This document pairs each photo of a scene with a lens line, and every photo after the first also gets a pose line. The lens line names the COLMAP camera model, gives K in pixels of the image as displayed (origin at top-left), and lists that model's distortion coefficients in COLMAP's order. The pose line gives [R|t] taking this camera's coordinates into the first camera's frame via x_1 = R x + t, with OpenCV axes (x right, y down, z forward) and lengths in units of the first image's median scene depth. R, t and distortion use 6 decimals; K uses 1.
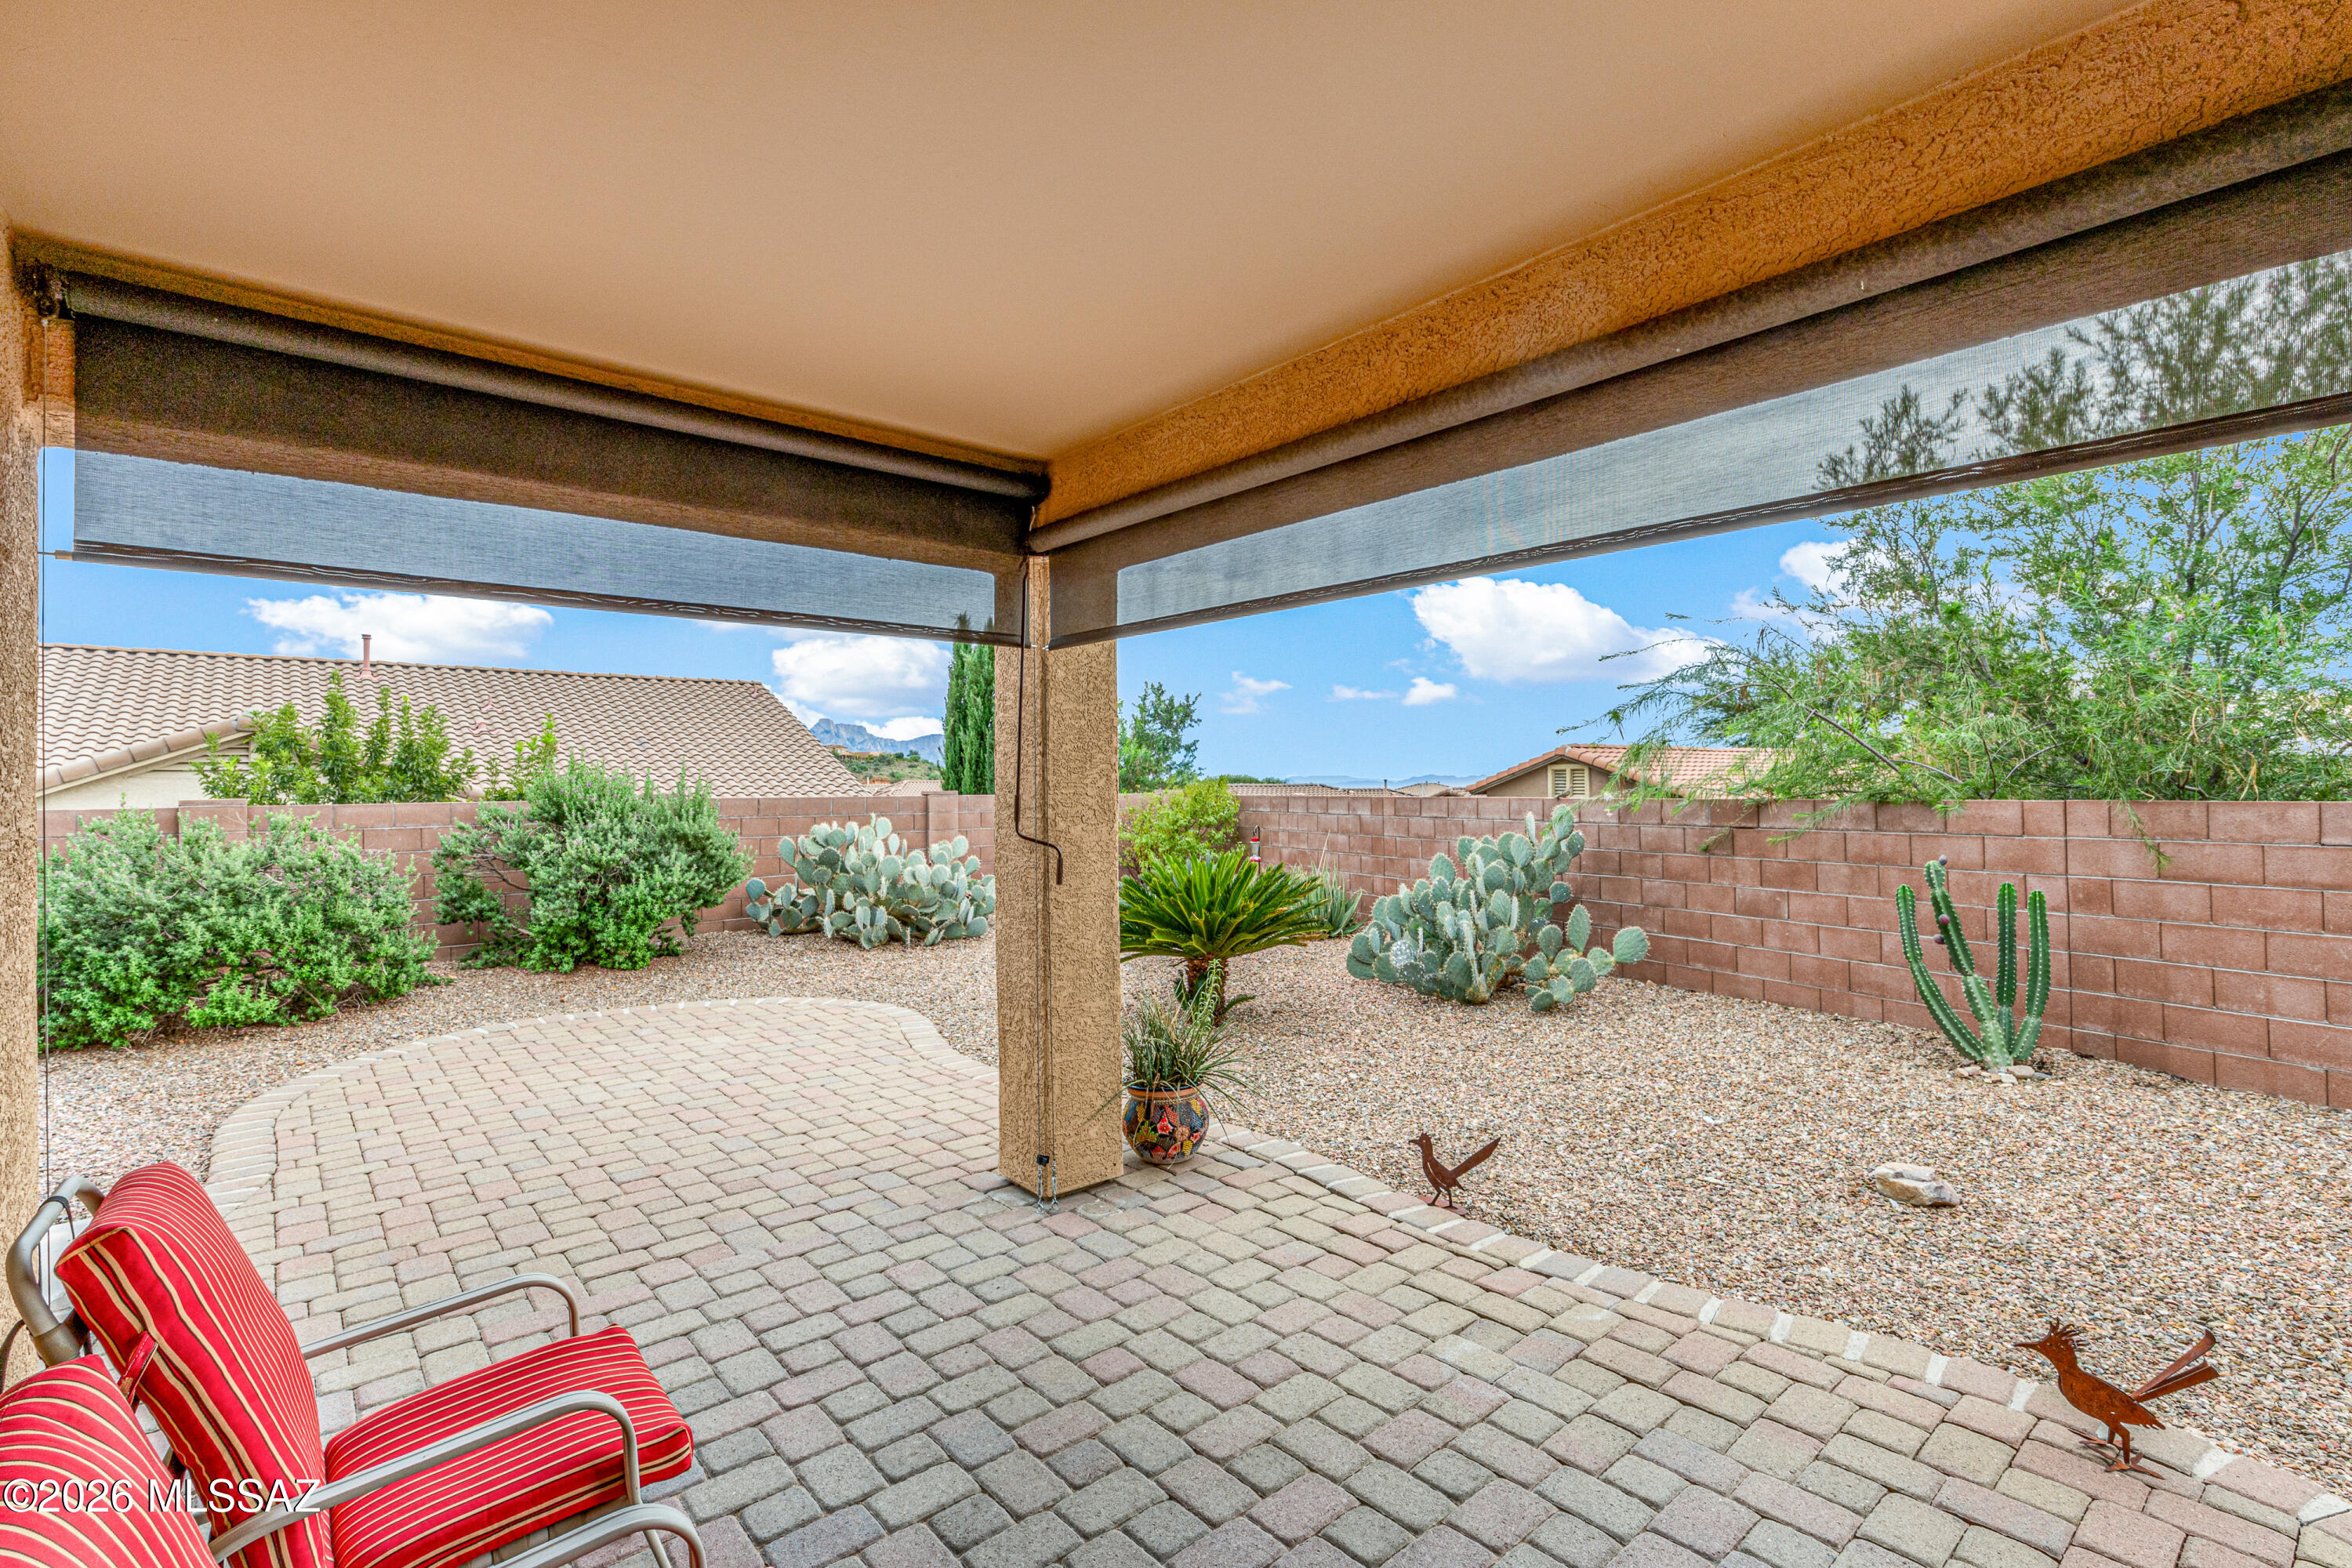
lens RADIAL K [[1082.8, 0, 1179.9], [0, 1082.8, 774.9], [0, 0, 1]] dist [-0.002852, -0.000159]
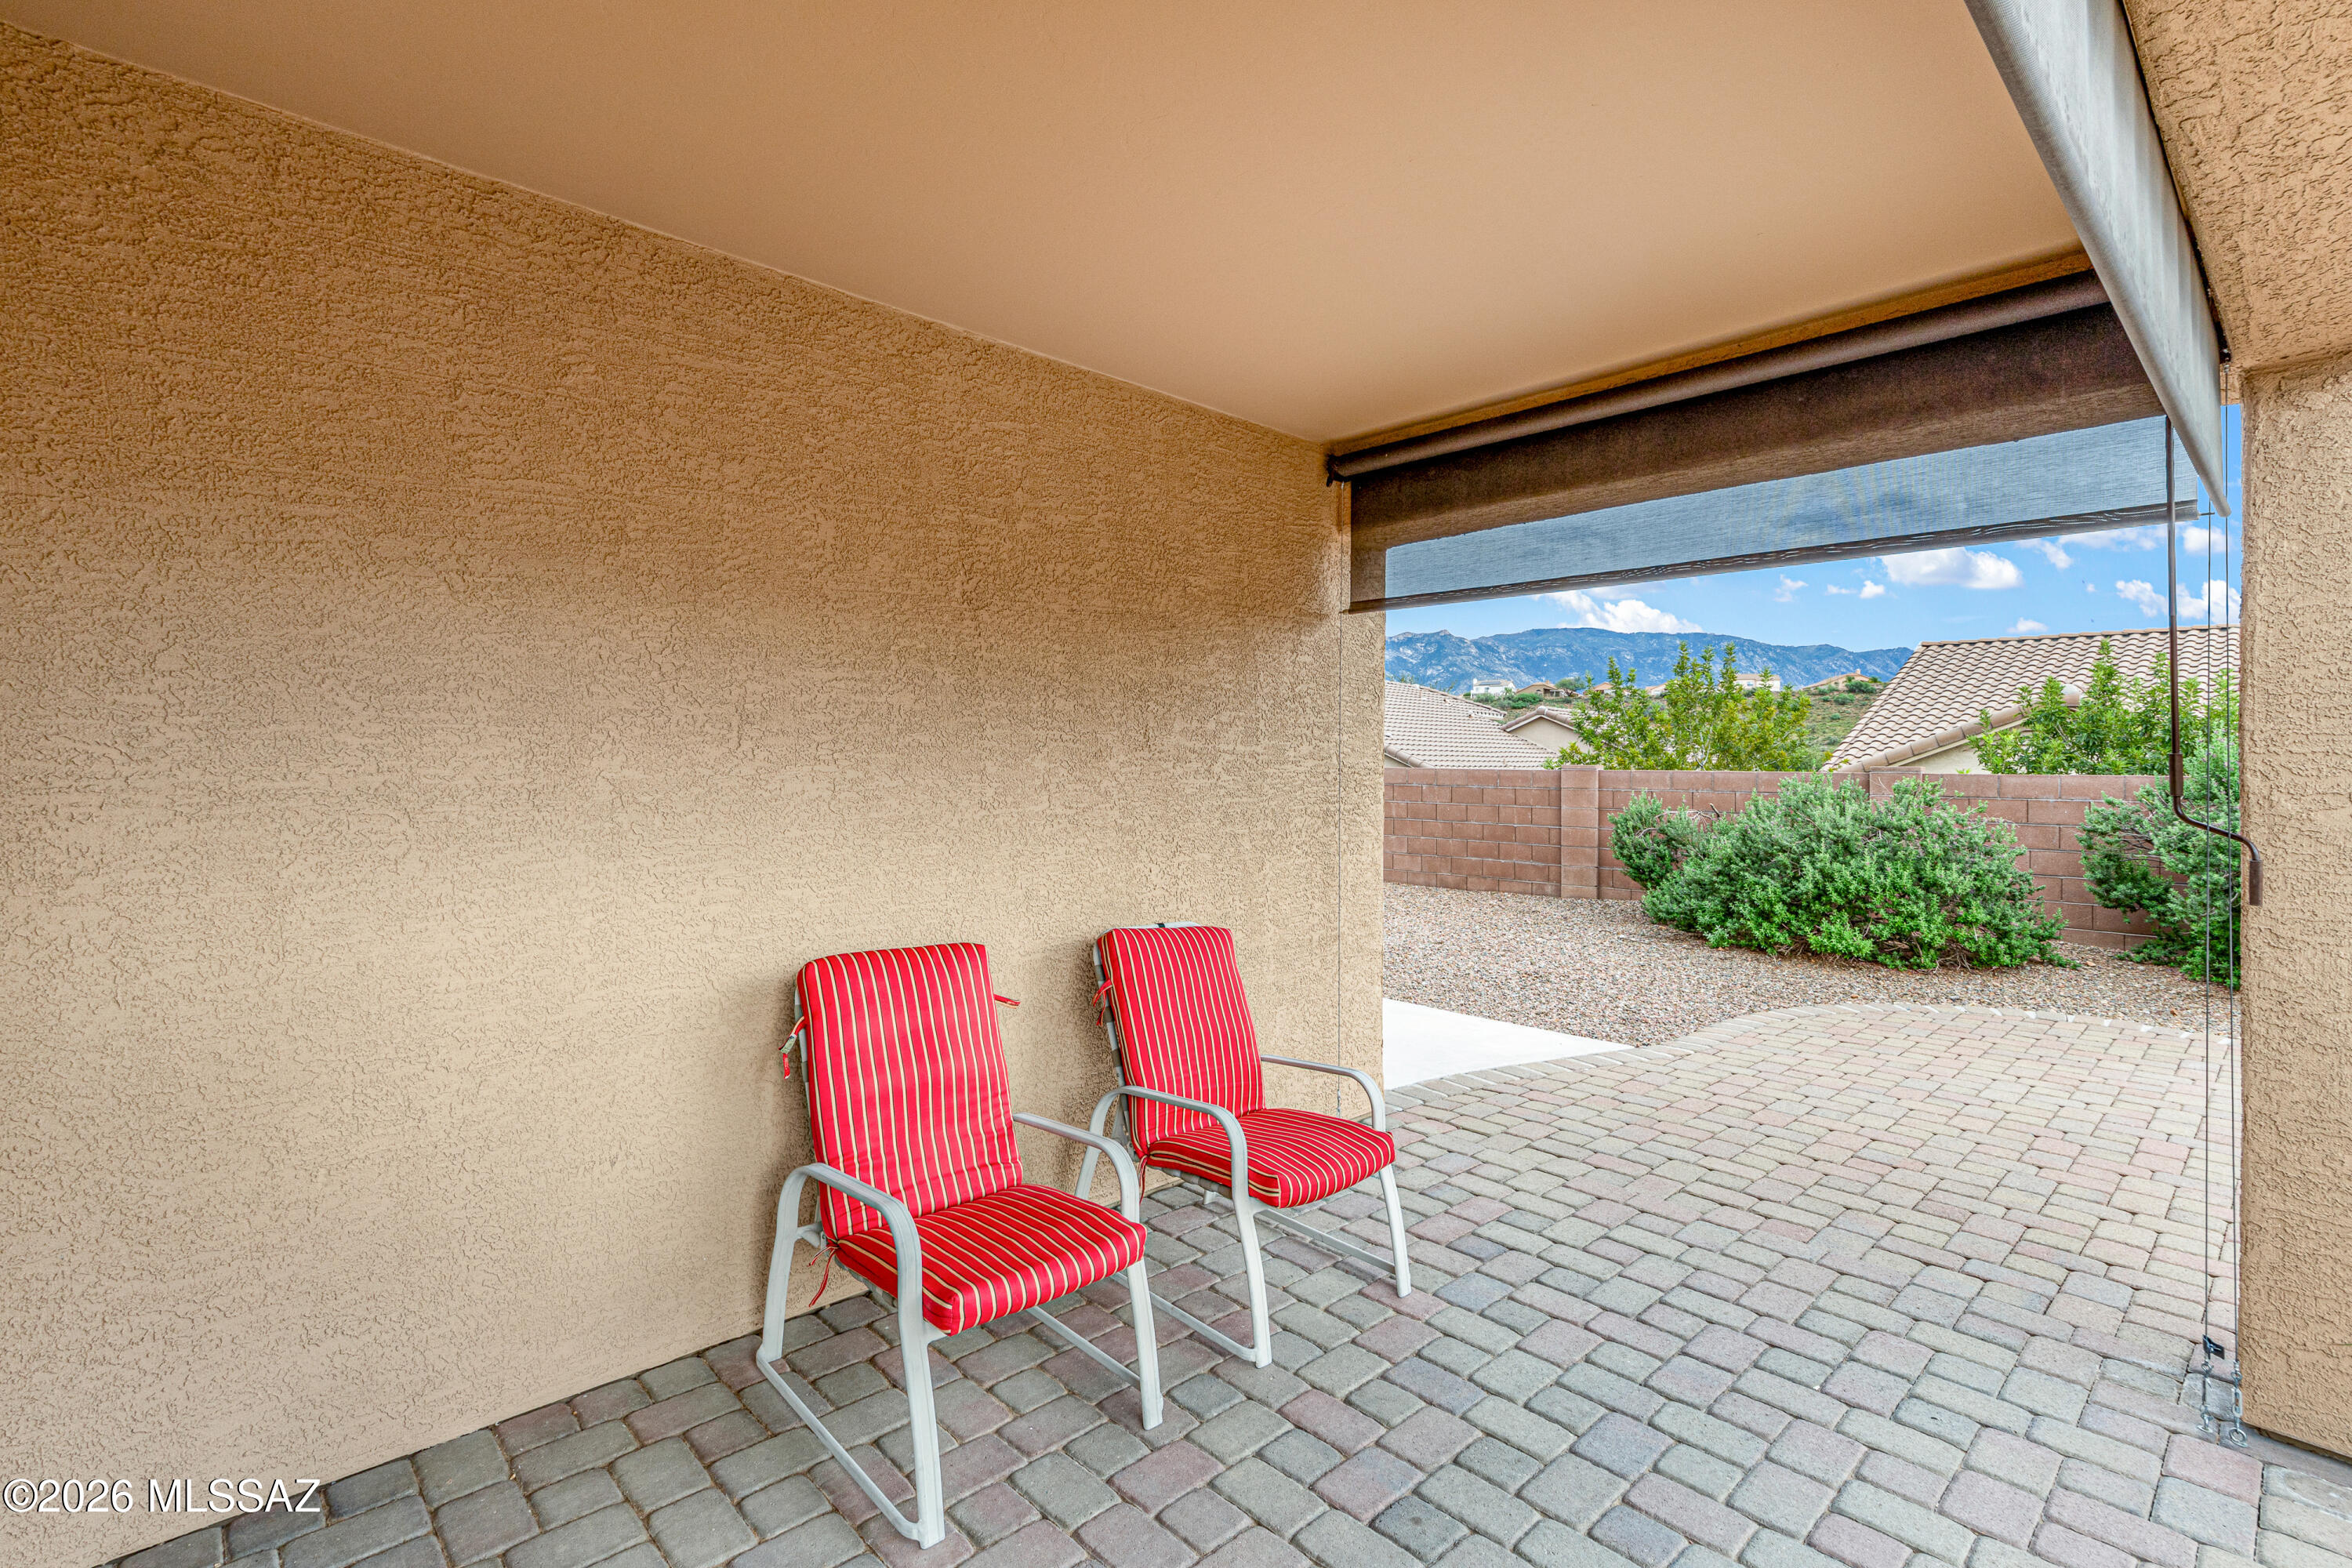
lens RADIAL K [[1082.8, 0, 1179.9], [0, 1082.8, 774.9], [0, 0, 1]] dist [-0.002852, -0.000159]
pose [[0.043331, 0.023301, -0.998789, 0.278526], [-0.003887, 0.999724, 0.023154, 0.009971], [0.999053, 0.002879, 0.043410, 0.234079]]
